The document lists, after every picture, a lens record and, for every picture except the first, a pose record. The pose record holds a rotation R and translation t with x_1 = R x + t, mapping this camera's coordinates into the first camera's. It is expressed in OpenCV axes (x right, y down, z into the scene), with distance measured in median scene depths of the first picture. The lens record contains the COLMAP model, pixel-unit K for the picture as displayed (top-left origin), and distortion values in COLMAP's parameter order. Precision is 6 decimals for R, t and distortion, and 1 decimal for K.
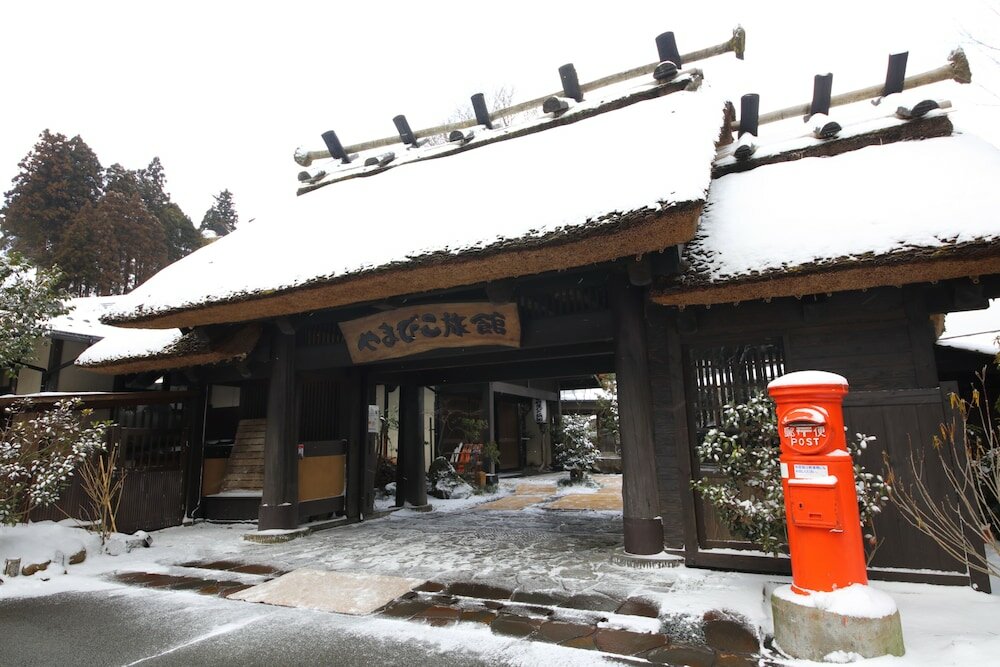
lens RADIAL K [[577.8, 0, 500.6], [0, 577.8, 315.0], [0, 0, 1]] dist [0.054689, -0.038599]
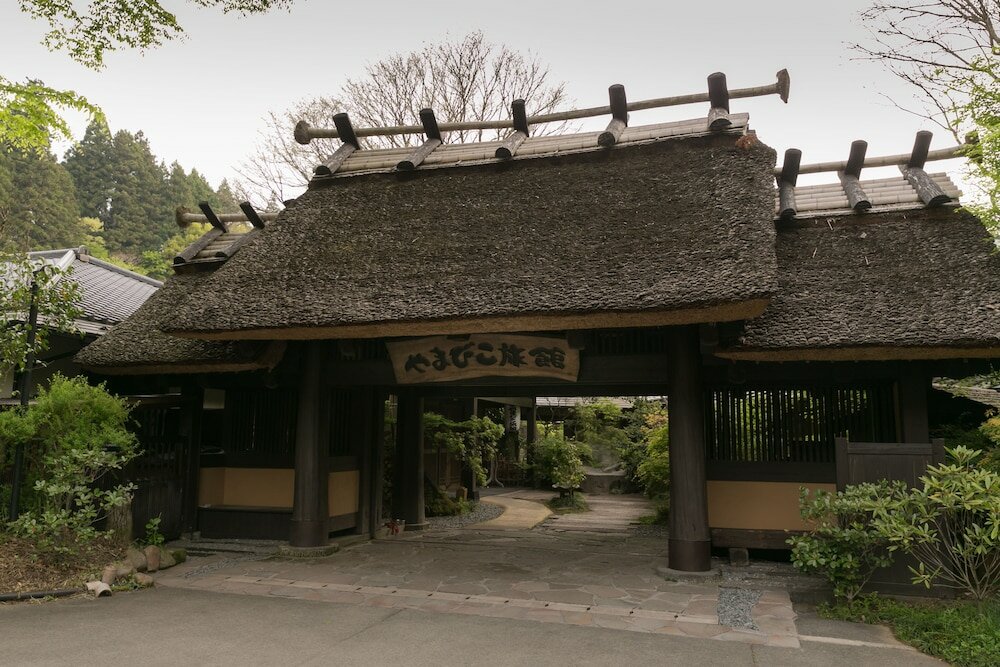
lens RADIAL K [[766.5, 0, 500.0], [0, 766.5, 333.5], [0, 0, 1]] dist [-0.001060, 0.008359]
pose [[0.989899, 0.053795, 0.131169, -0.302843], [-0.063560, 0.995418, 0.071430, -0.127104], [-0.126725, -0.079046, 0.988783, -0.375936]]
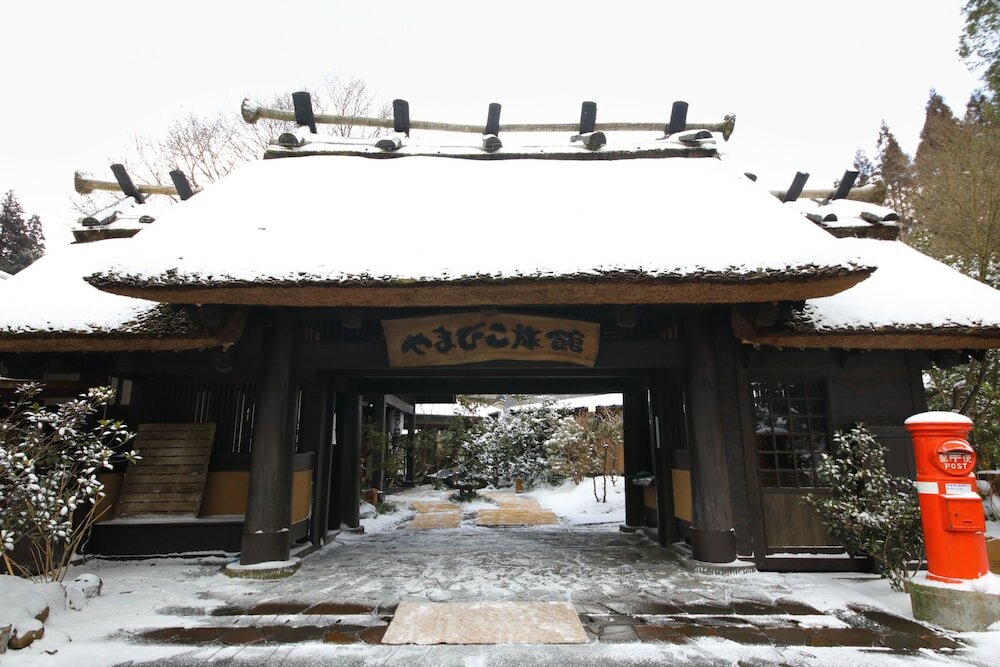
lens RADIAL K [[577.8, 0, 500.6], [0, 577.8, 315.0], [0, 0, 1]] dist [0.054689, -0.038599]
pose [[0.894585, 0.121095, 0.430178, -0.583678], [-0.111322, 0.992628, -0.047923, 0.033009], [-0.432810, -0.005017, 0.901471, 0.146975]]
